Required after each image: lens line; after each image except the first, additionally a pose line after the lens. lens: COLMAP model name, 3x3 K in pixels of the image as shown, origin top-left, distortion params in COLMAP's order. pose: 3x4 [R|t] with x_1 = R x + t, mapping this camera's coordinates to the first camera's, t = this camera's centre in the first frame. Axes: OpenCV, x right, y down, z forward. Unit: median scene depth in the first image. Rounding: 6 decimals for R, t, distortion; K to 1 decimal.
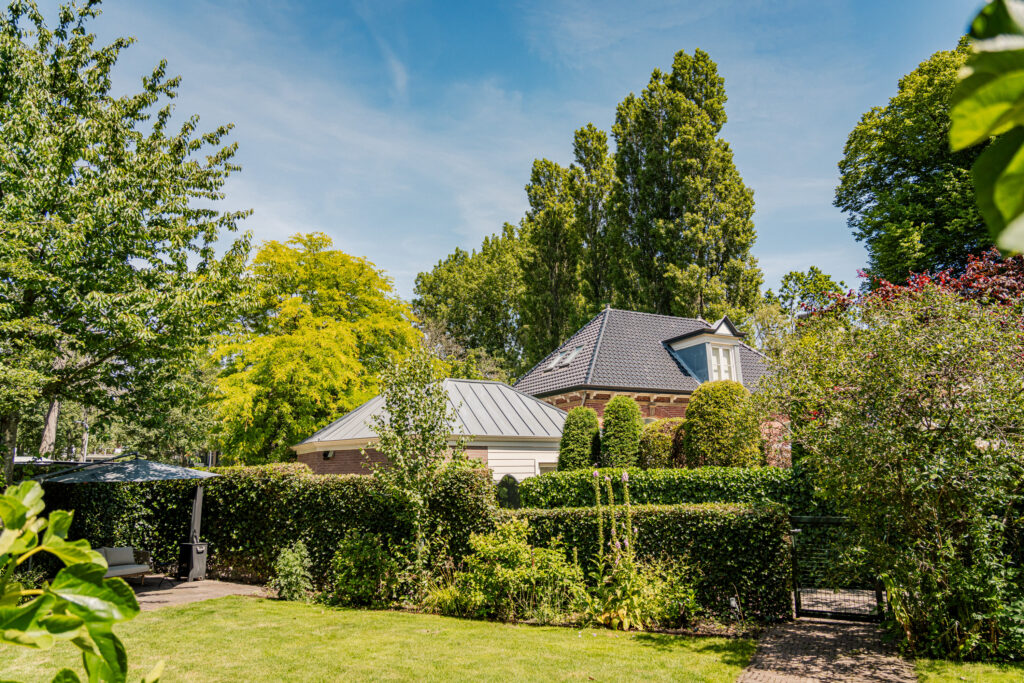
lens RADIAL K [[686.8, 0, 512.0], [0, 686.8, 341.5], [0, 0, 1]] dist [-0.006336, -0.004298]
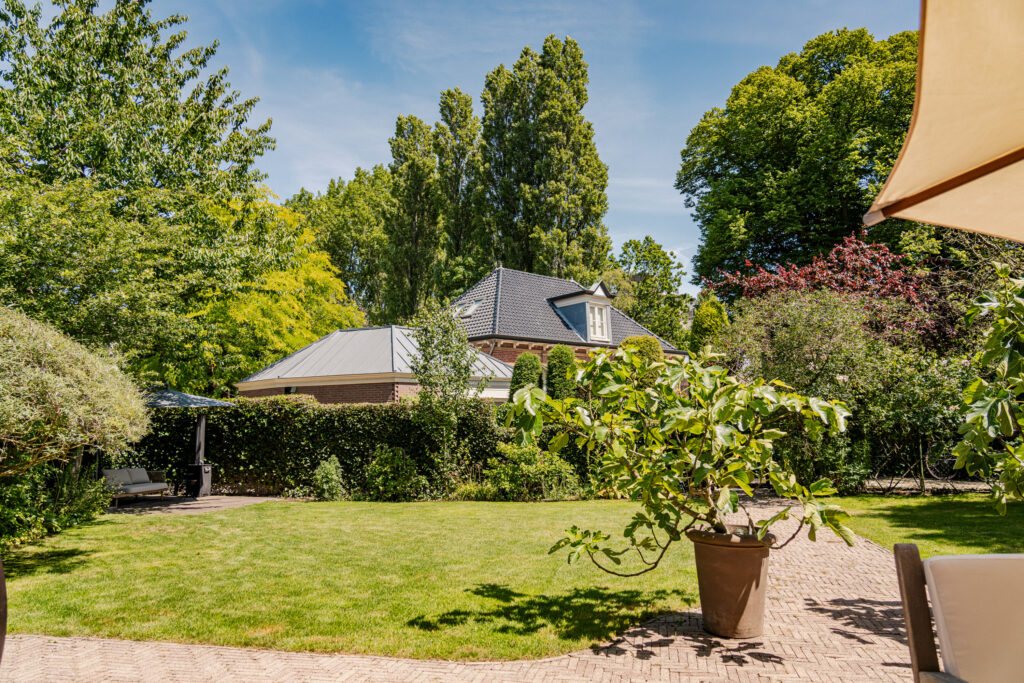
lens RADIAL K [[686.8, 0, 512.0], [0, 686.8, 341.5], [0, 0, 1]] dist [-0.006336, -0.004298]
pose [[0.965077, 0.027207, 0.260551, -0.101703], [-0.047023, 0.996429, 0.070122, -0.005187], [-0.257713, -0.079925, 0.962910, -0.082259]]
